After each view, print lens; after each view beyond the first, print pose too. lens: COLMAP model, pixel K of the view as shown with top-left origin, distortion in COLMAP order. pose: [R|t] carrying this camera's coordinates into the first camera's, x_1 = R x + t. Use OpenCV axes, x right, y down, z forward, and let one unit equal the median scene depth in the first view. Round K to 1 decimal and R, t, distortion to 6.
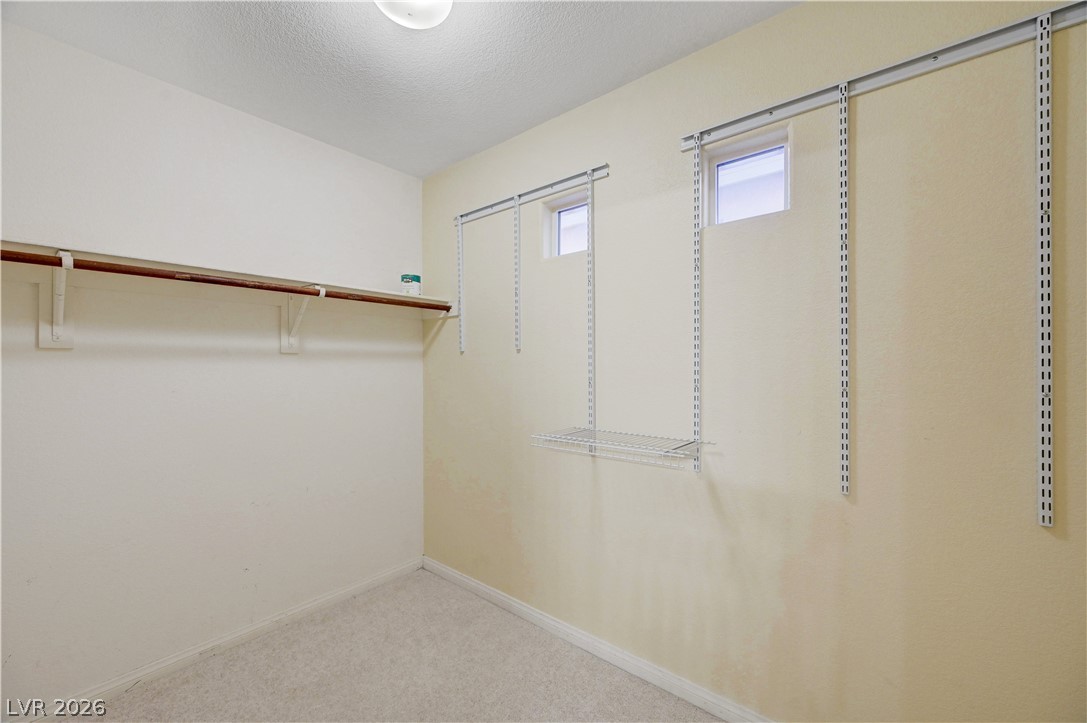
lens RADIAL K [[428.2, 0, 543.9], [0, 428.2, 363.8], [0, 0, 1]] dist [0.000651, 0.000385]
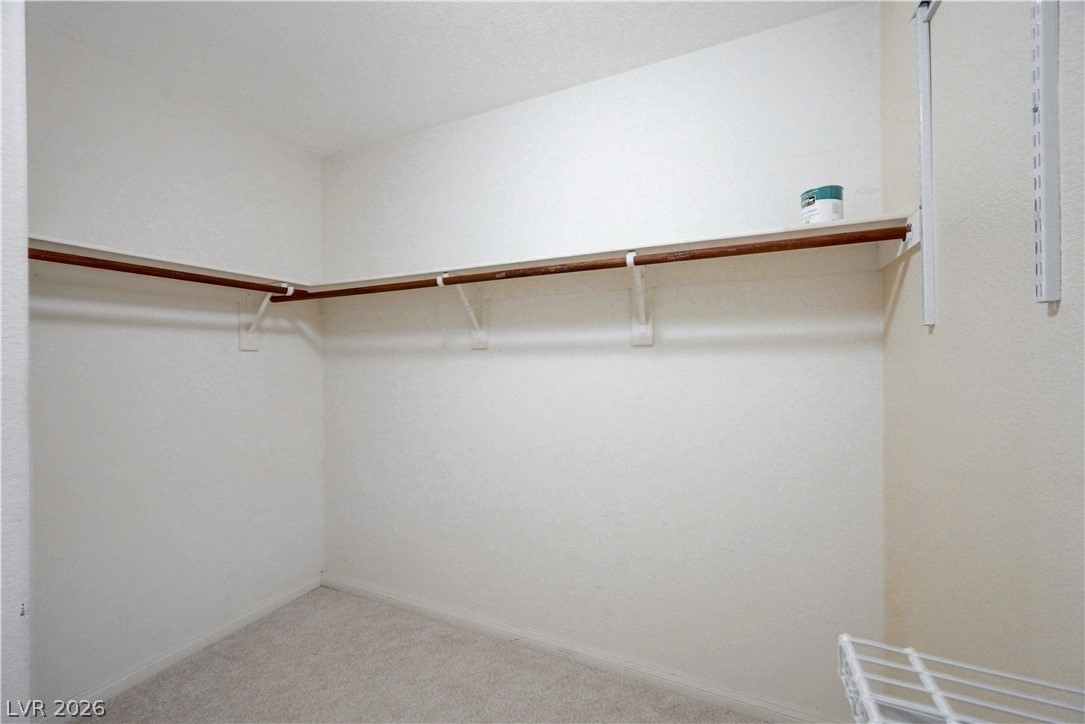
lens RADIAL K [[430.3, 0, 542.1], [0, 430.3, 361.4], [0, 0, 1]] dist [0.008467, 0.000023]
pose [[0.253027, -0.004514, -0.967449, 0.144423], [0.007247, 0.999970, -0.002770, 0.006514], [0.967432, -0.006310, 0.253053, 0.609687]]
